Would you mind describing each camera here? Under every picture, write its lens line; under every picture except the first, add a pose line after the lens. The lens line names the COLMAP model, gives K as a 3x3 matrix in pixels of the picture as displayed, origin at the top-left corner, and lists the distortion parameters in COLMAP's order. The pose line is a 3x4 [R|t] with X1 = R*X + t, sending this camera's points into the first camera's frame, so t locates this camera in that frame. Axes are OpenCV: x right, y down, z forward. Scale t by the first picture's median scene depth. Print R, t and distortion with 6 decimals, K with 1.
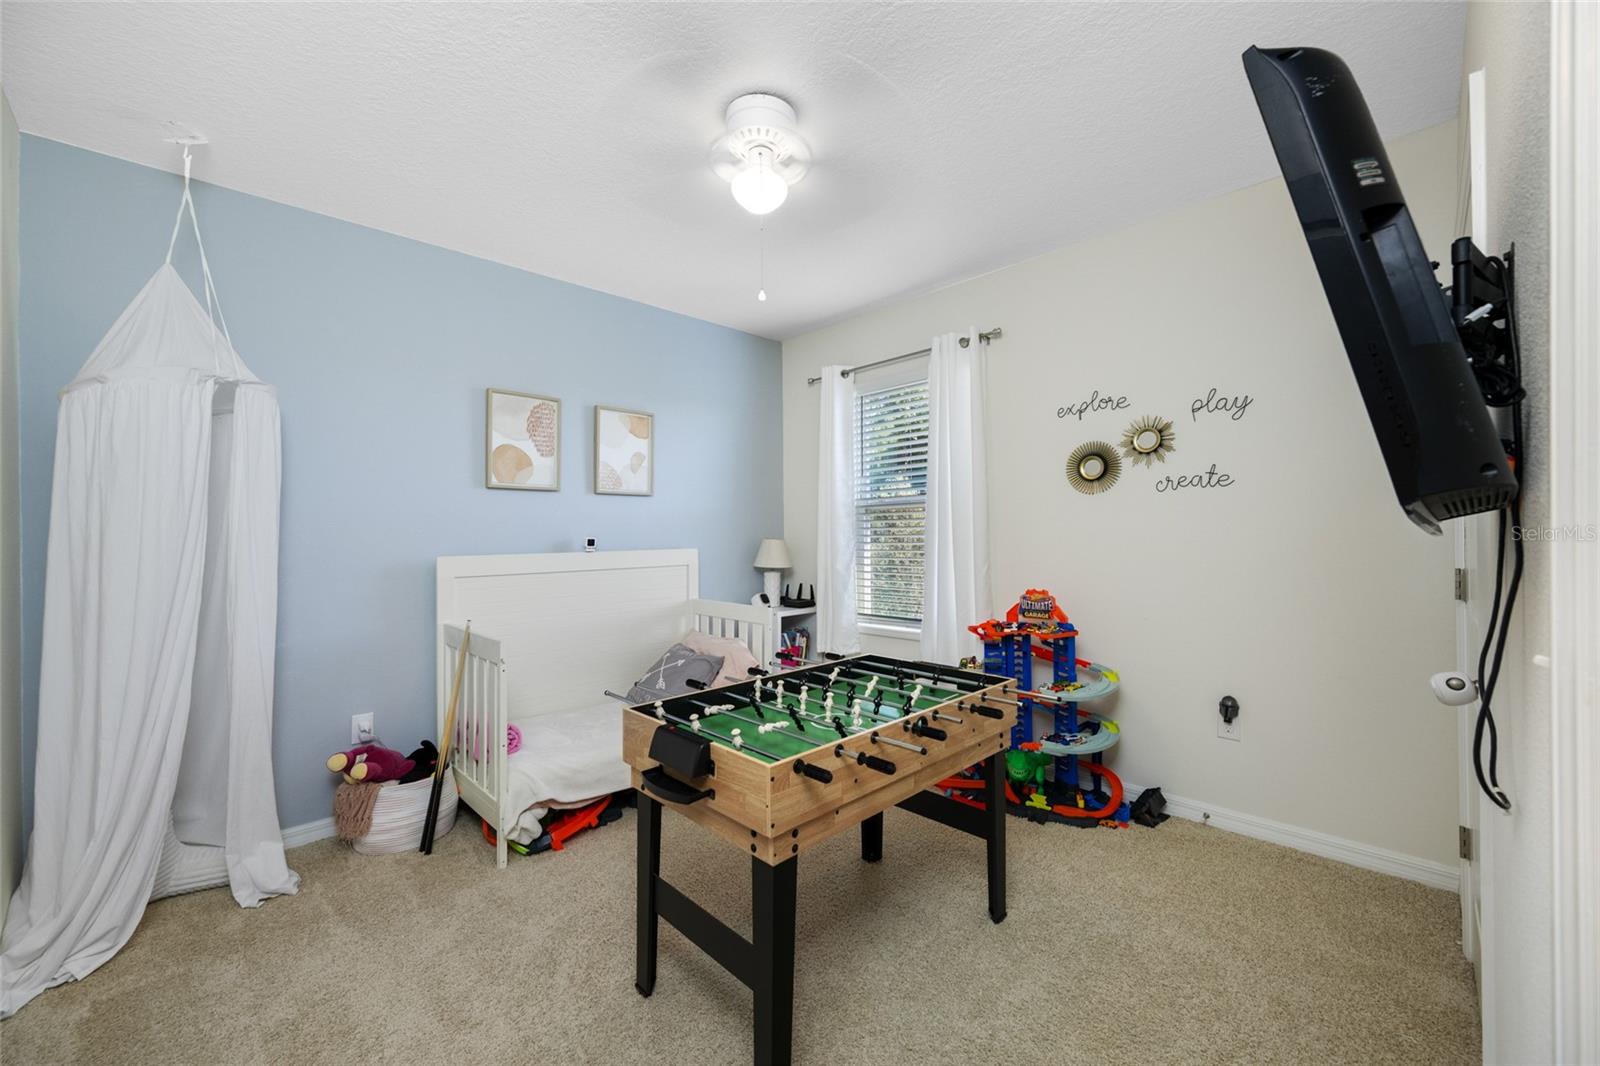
lens RADIAL K [[631.9, 0, 800.6], [0, 631.9, 525.5], [0, 0, 1]] dist [0.001829, -0.001193]
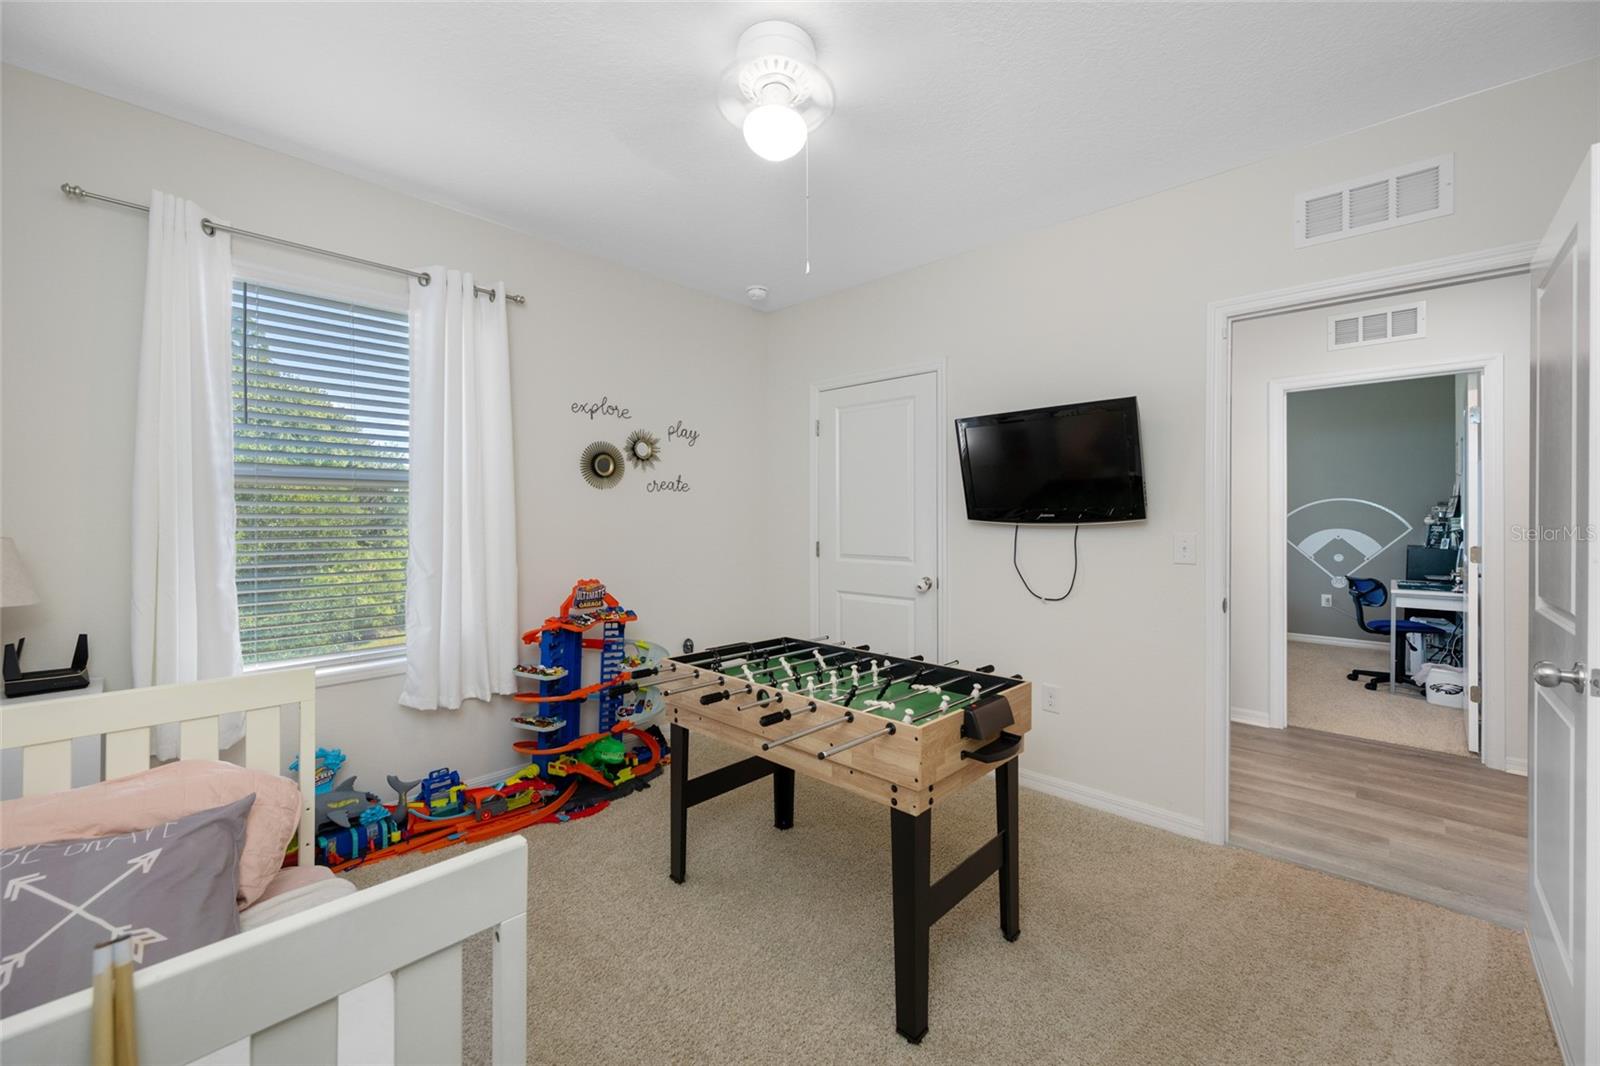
lens RADIAL K [[631.9, 0, 801.3], [0, 631.9, 518.8], [0, 0, 1]] dist [0.001829, -0.001193]
pose [[-0.039804, 0.011400, 0.999142, -0.682070], [-0.013449, 0.999838, -0.011943, 0.011111], [-0.999117, -0.013913, -0.039644, 0.721553]]
